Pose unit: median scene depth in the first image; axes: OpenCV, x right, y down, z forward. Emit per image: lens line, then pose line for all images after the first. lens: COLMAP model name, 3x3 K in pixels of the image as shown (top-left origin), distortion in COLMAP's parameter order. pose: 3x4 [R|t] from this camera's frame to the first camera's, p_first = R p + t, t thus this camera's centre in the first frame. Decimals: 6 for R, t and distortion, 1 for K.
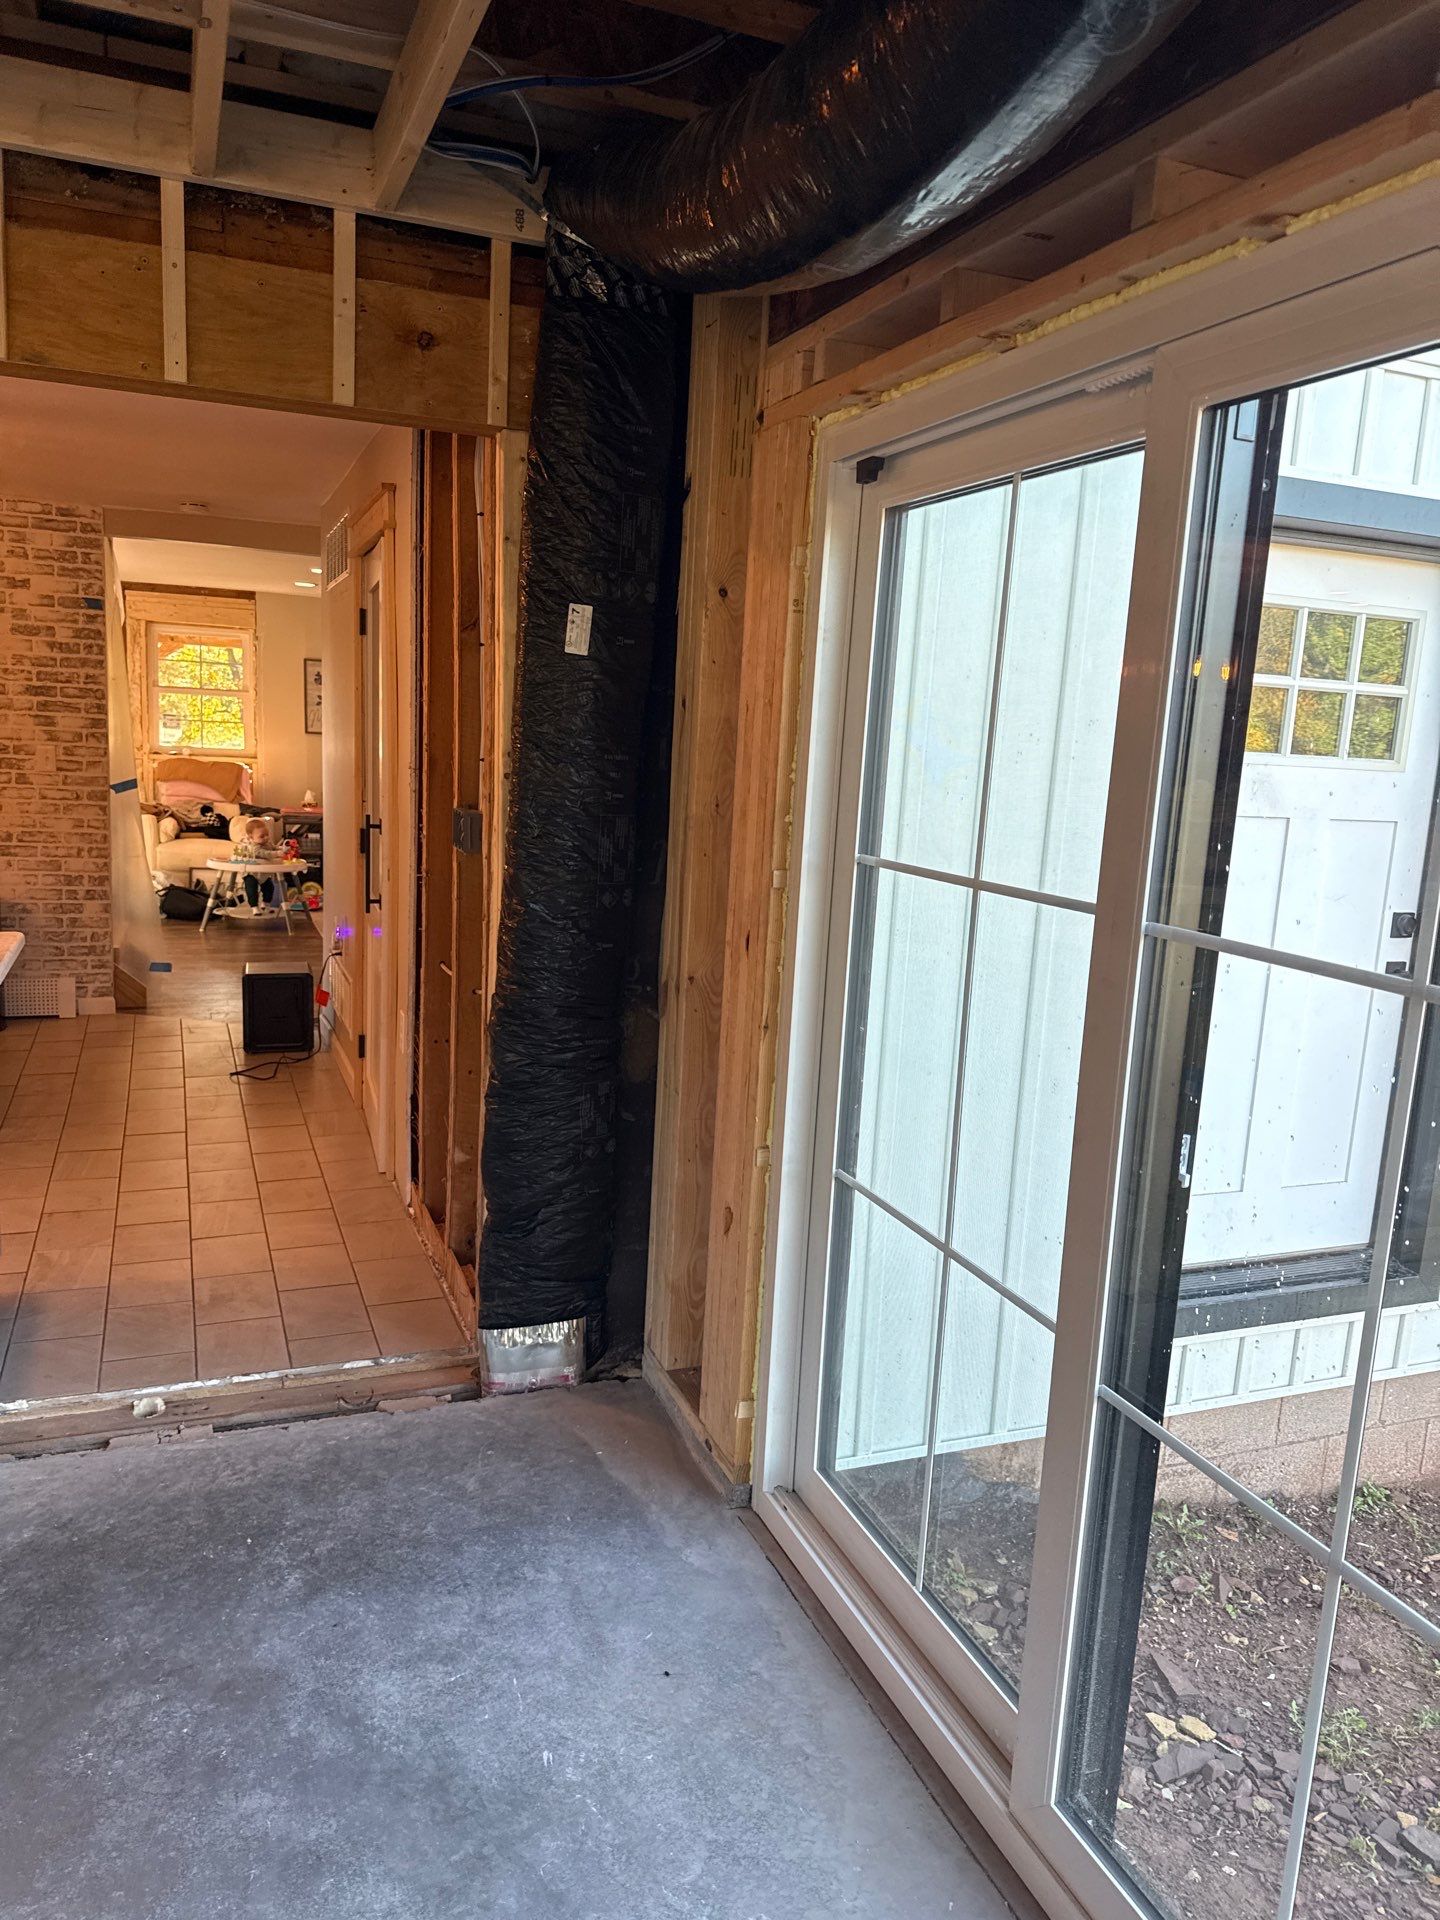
lens RADIAL K [[1338.0, 0, 717.8], [0, 1338.0, 965.1], [0, 0, 1]] dist [0.091398, -0.143972]
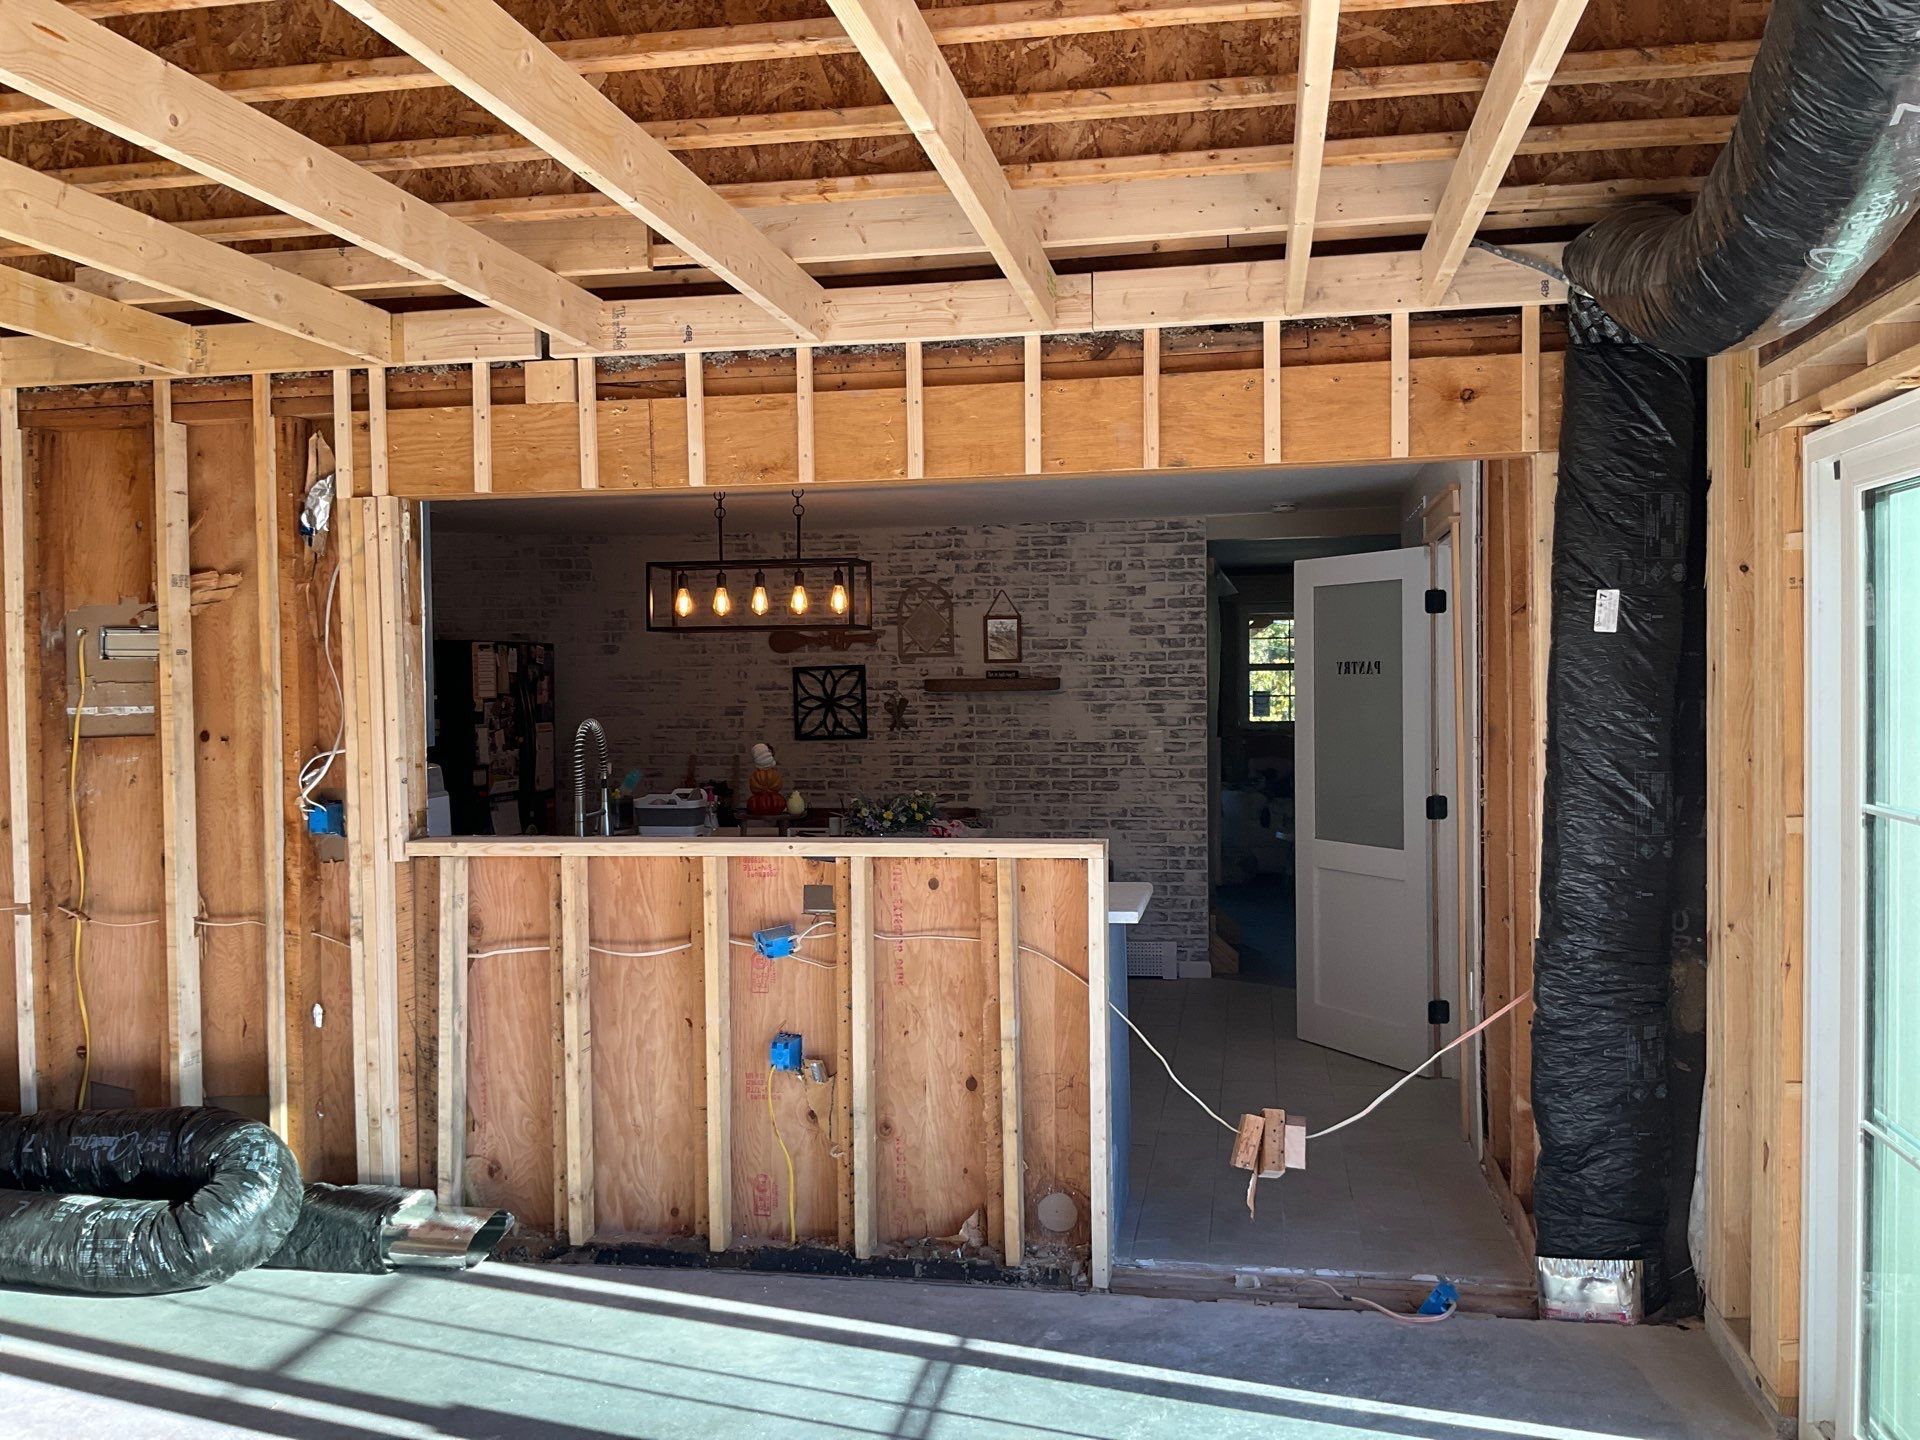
lens RADIAL K [[1634.0, 0, 991.8], [0, 1634.0, 717.8], [0, 0, 1]] dist [0.104177, -0.107228]
pose [[0.857398, -0.048106, -0.512401, 0.080145], [-0.031158, 0.988944, -0.144981, 0.027826], [0.513711, 0.140272, 0.846419, -0.212671]]
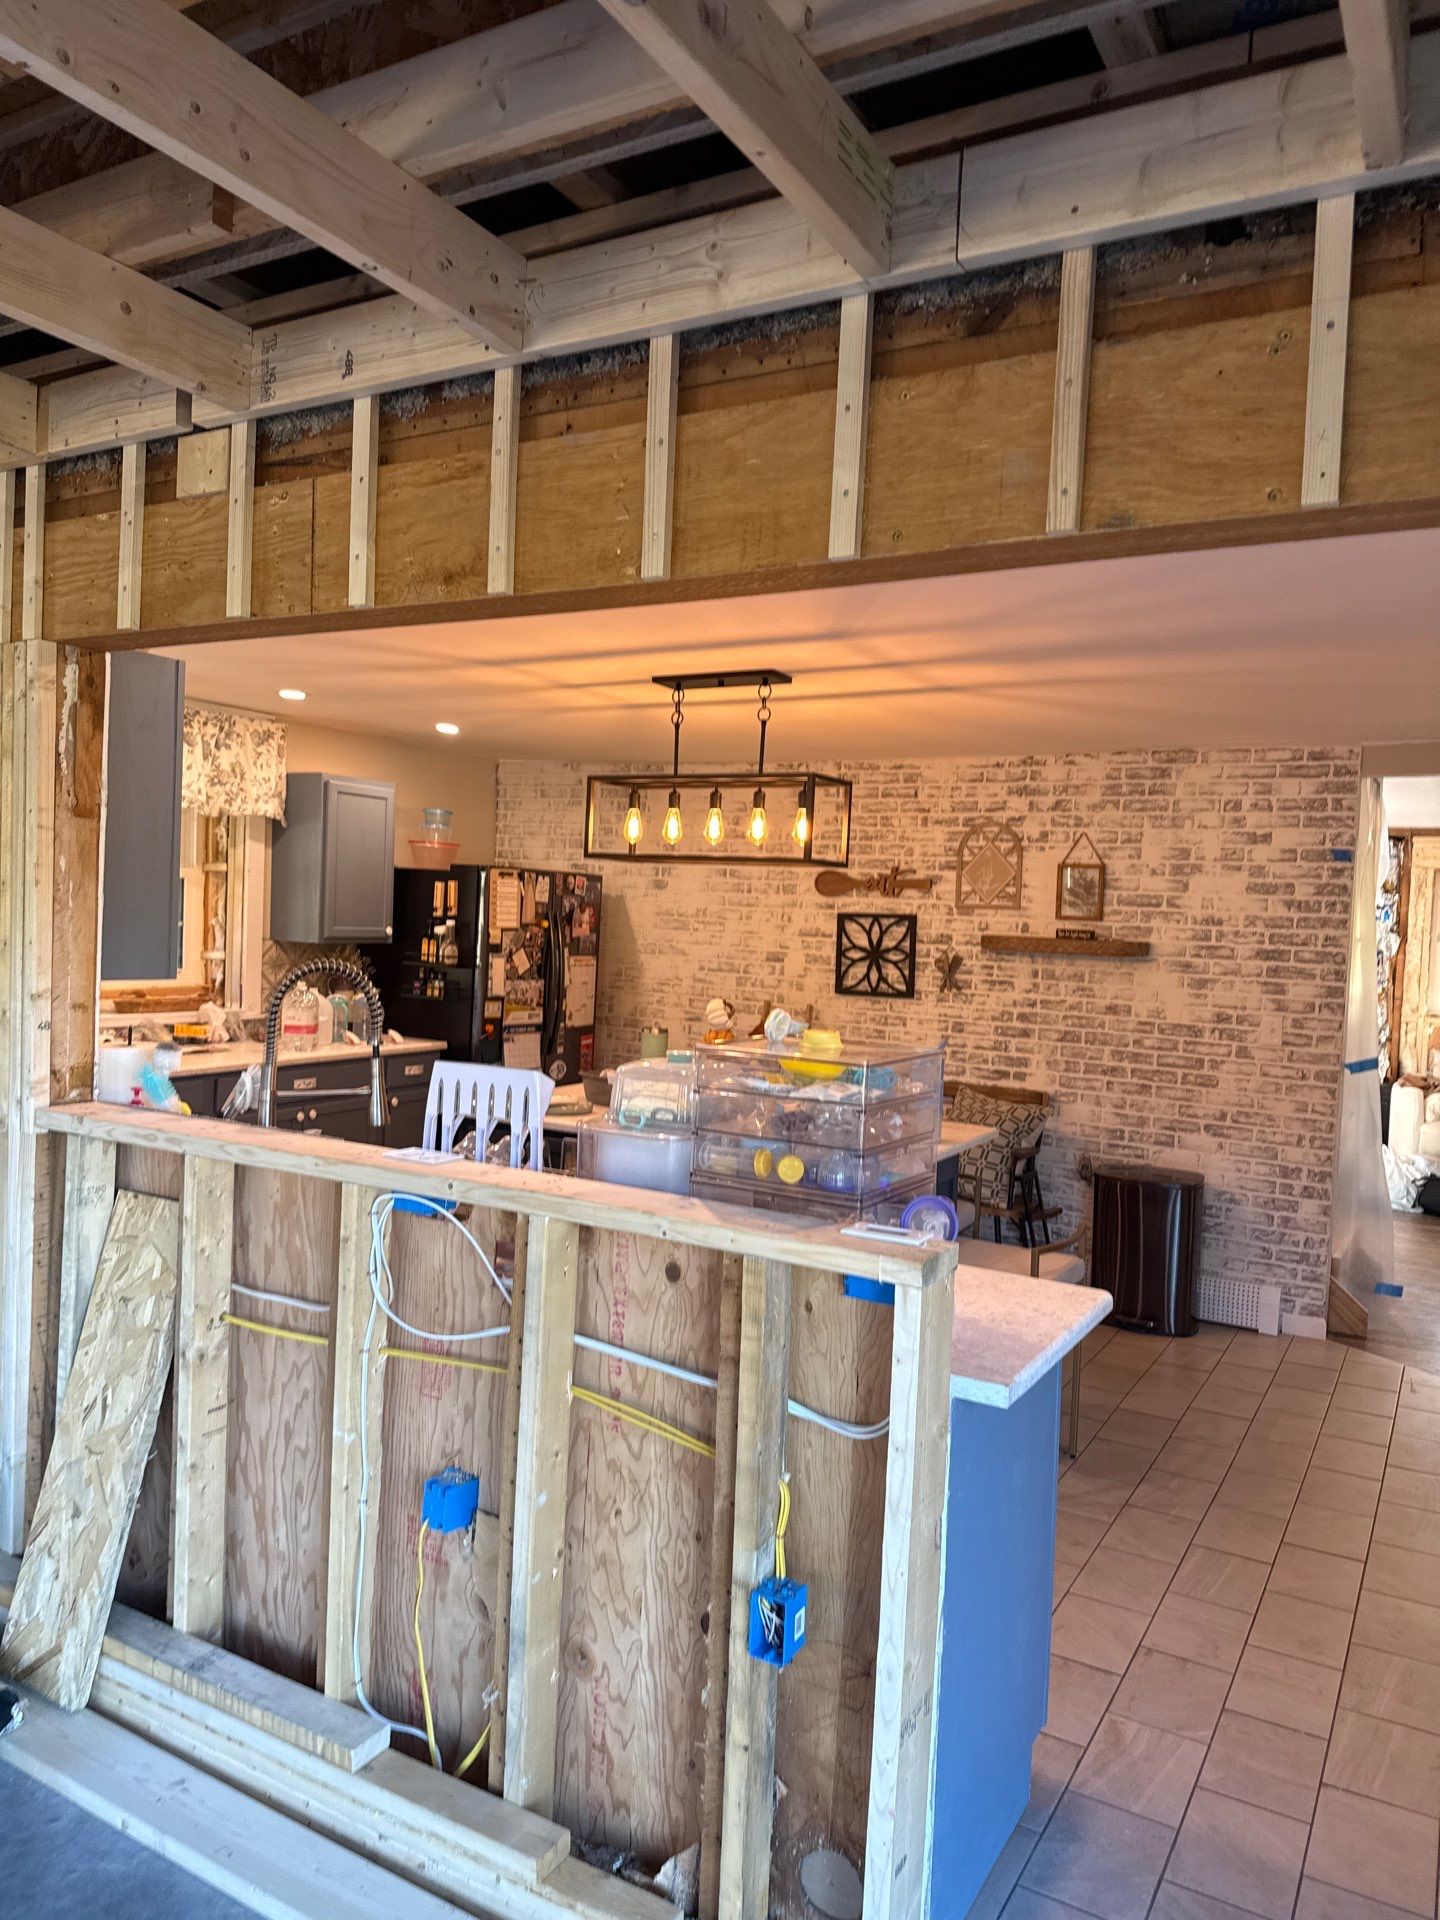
lens RADIAL K [[1338.0, 0, 717.8], [0, 1338.0, 965.1], [0, 0, 1]] dist [0.091398, -0.143972]
pose [[0.623155, 0.005877, -0.782076, -0.035839], [-0.144937, 0.983518, -0.108095, -0.049117], [0.768551, 0.180712, 0.613737, 0.186697]]
